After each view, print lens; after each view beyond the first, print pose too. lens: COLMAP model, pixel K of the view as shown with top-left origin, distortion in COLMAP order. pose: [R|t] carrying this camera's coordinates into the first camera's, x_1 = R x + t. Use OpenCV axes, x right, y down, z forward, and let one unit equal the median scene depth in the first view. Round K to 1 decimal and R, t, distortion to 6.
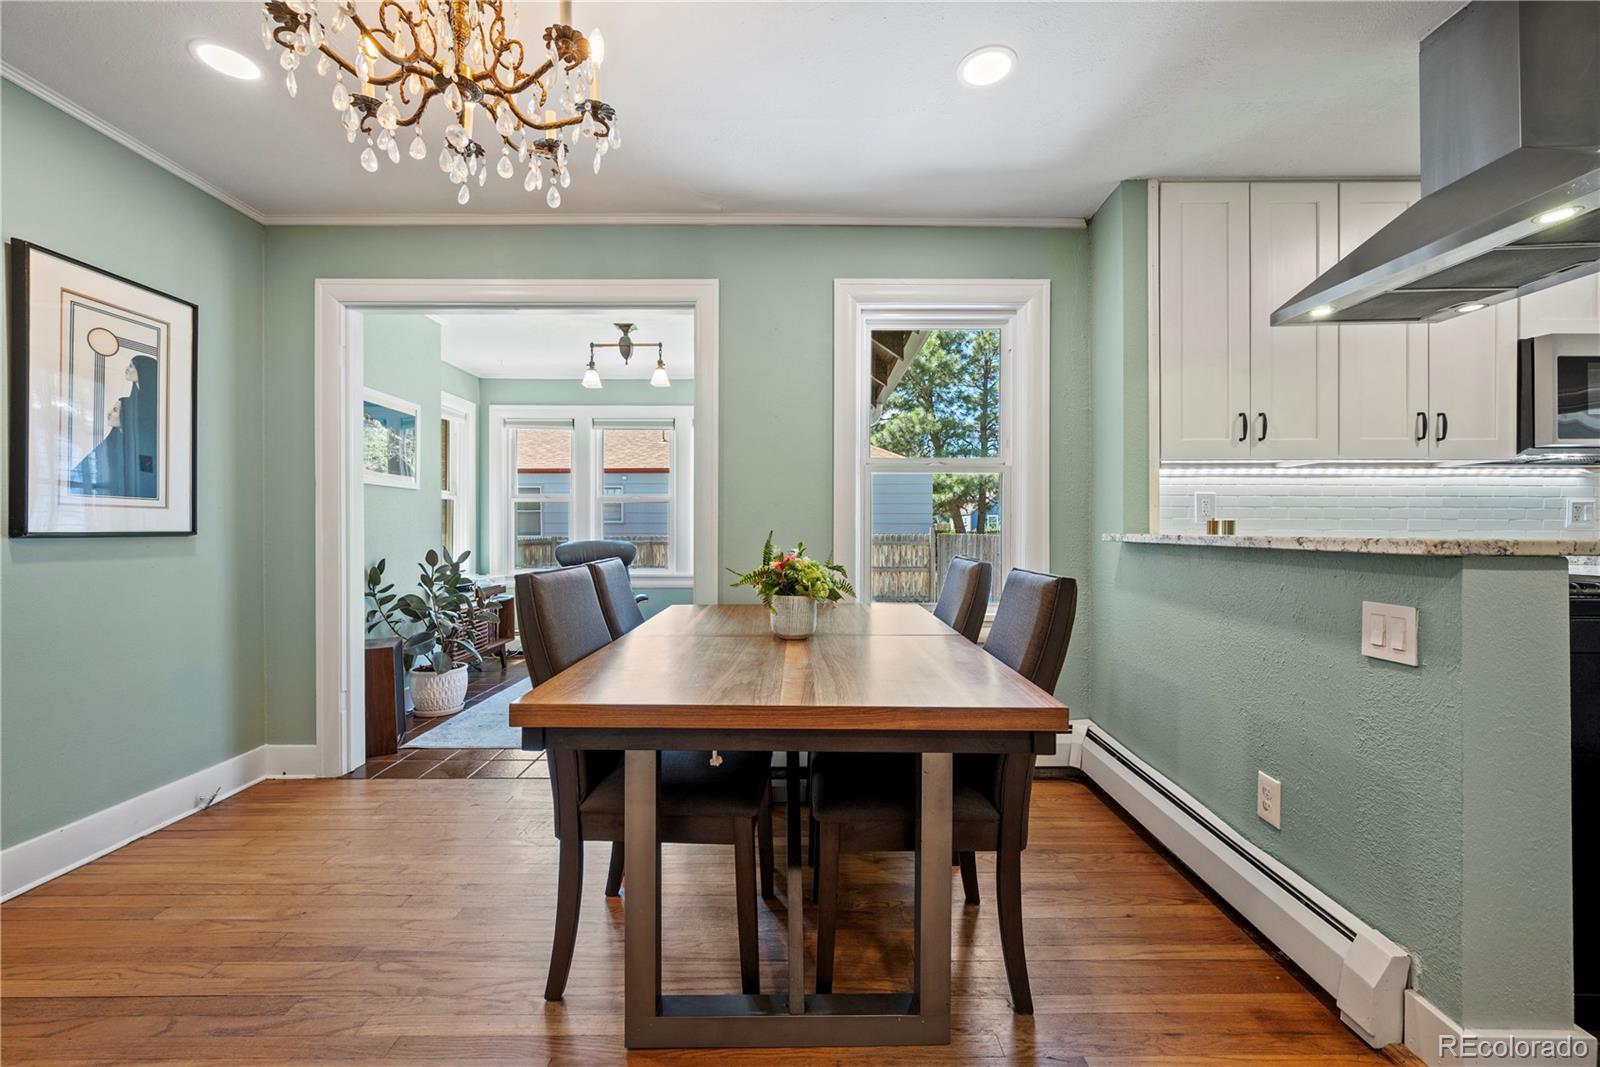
lens RADIAL K [[632.8, 0, 789.2], [0, 632.8, 534.3], [0, 0, 1]] dist [-0.001595, -0.000114]
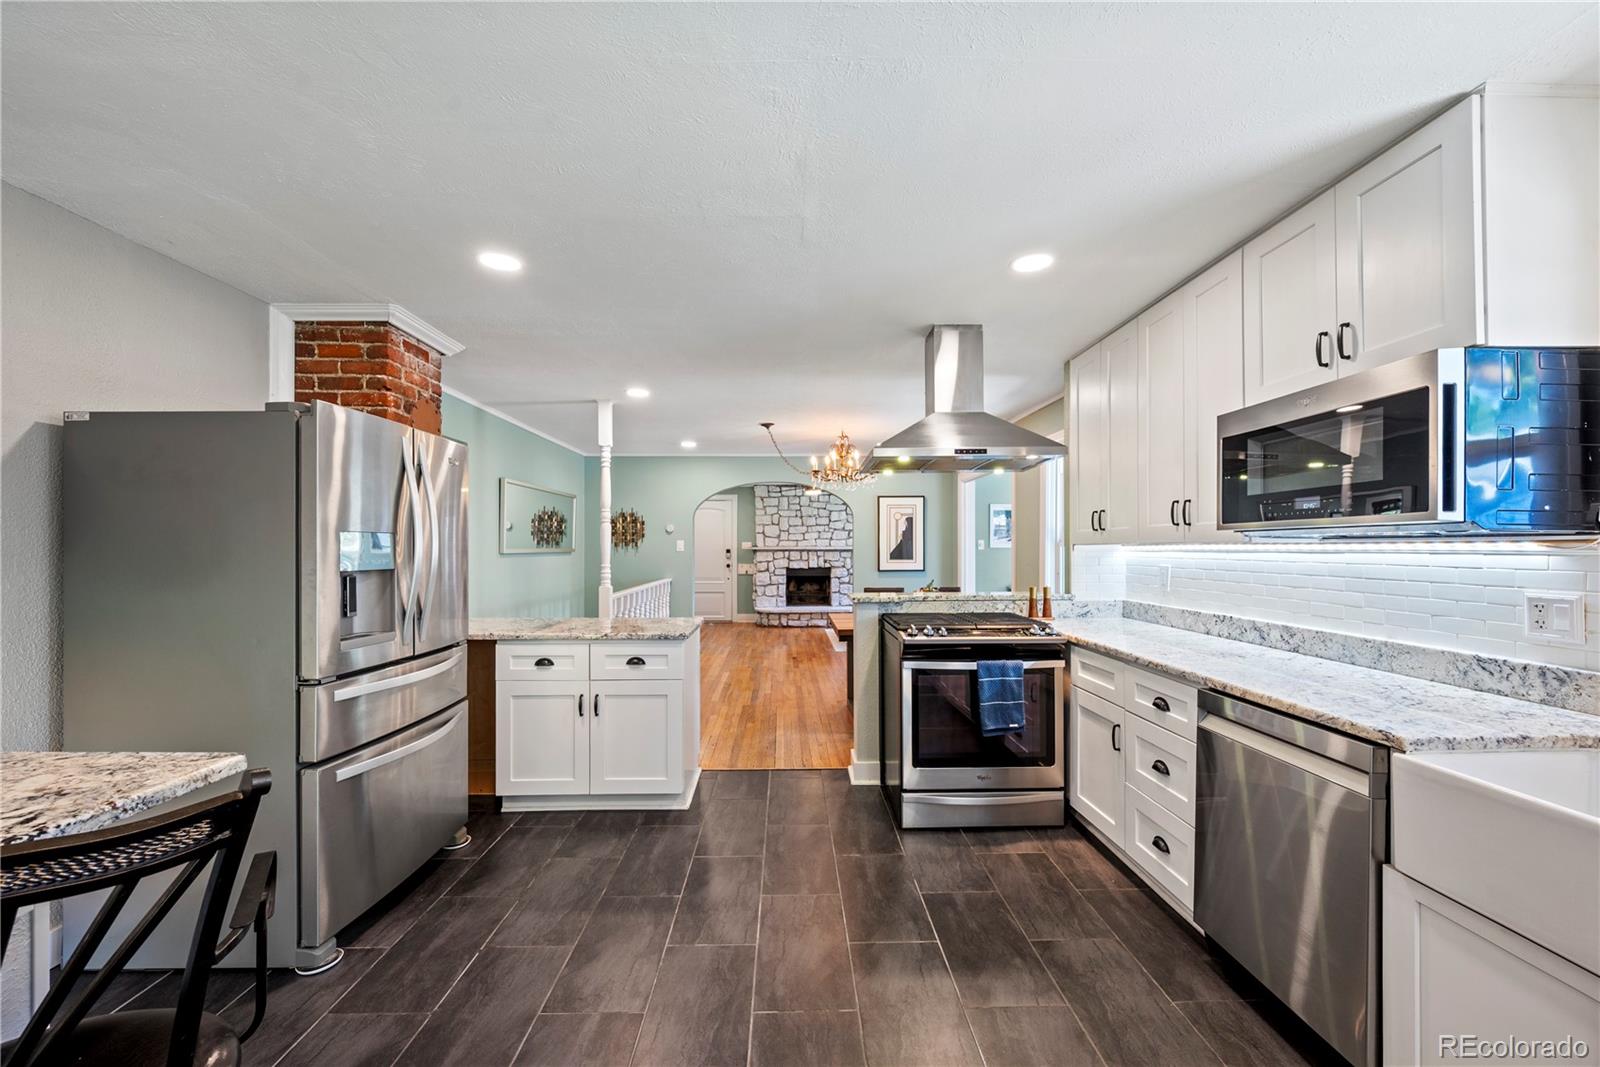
lens RADIAL K [[632.8, 0, 795.3], [0, 632.8, 546.2], [0, 0, 1]] dist [-0.001595, -0.000114]
pose [[0.017894, -0.002634, -0.999836, 1.845229], [-0.003402, 0.999991, -0.002696, -0.095994], [0.999834, 0.003450, 0.017885, 0.282478]]
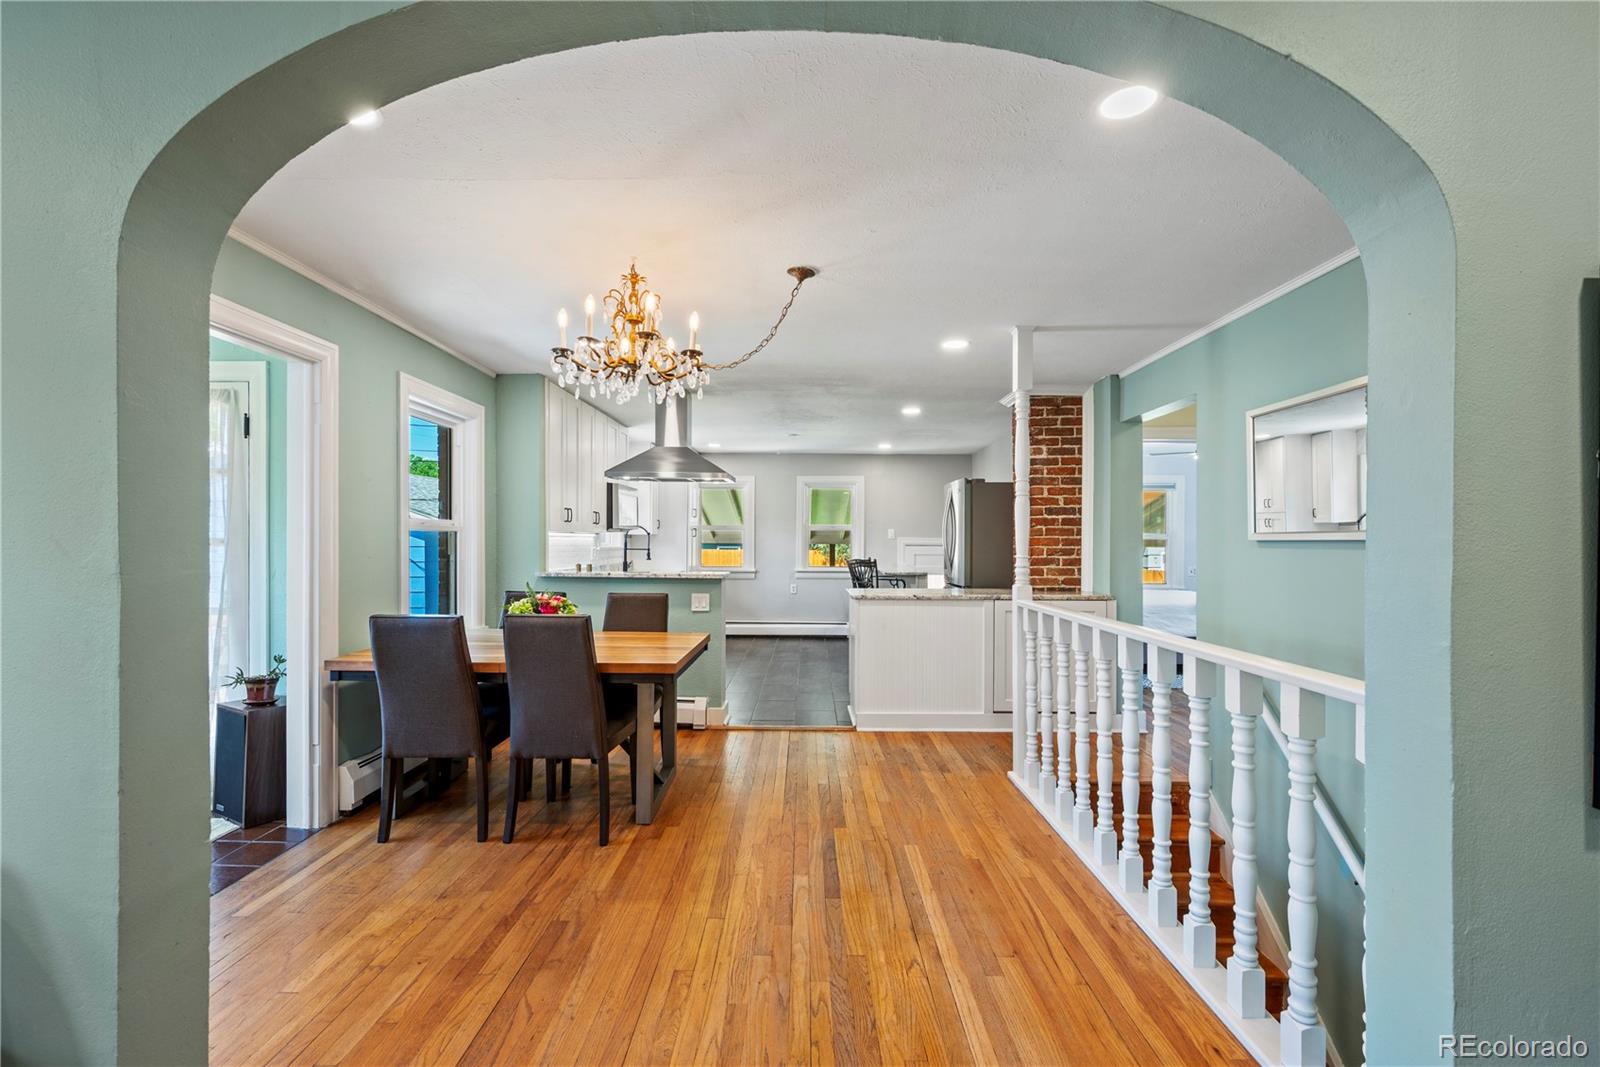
lens RADIAL K [[685.7, 0, 799.4], [0, 685.7, 542.3], [0, 0, 1]] dist [-0.002229, -0.000410]
pose [[0.011557, -0.000969, 0.999933, -1.245324], [0.001644, 0.999998, 0.000950, -0.075885], [-0.999932, 0.001633, 0.011558, 0.219404]]
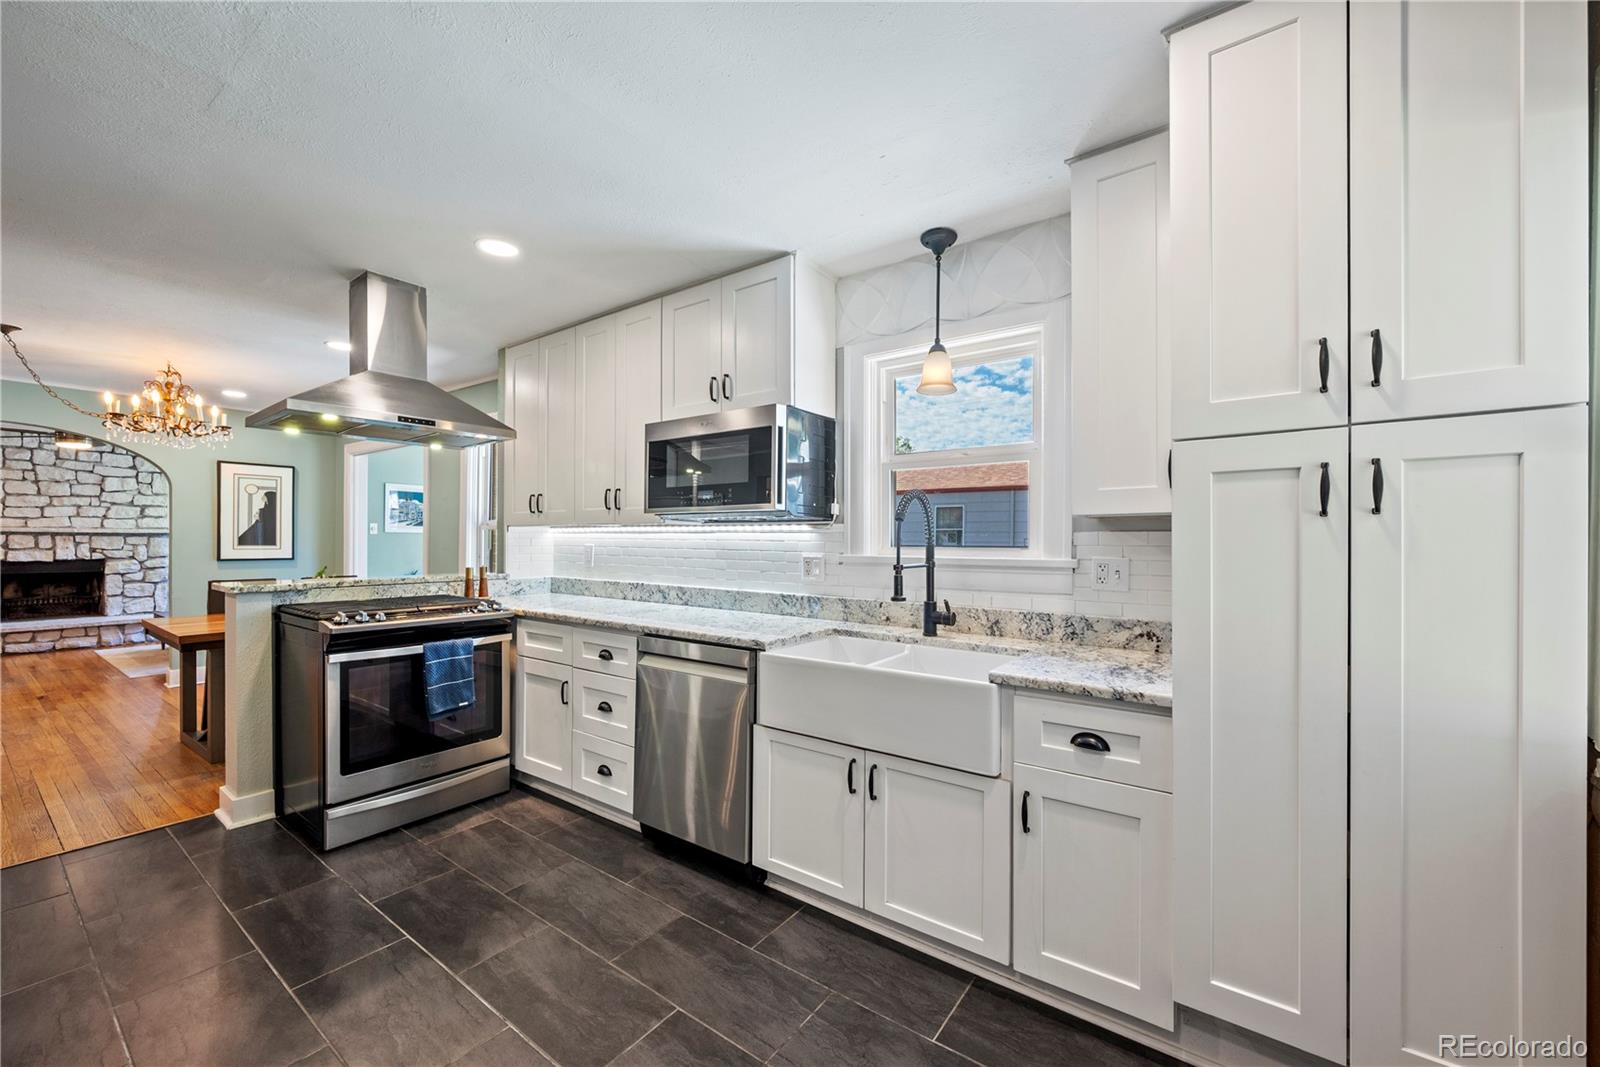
lens RADIAL K [[632.8, 0, 801.0], [0, 632.8, 545.0], [0, 0, 1]] dist [-0.001595, -0.000114]
pose [[0.808407, 0.010005, -0.588539, 1.864564], [-0.011066, 0.999937, 0.001799, -0.072722], [0.588520, 0.005058, 0.808466, 0.146533]]
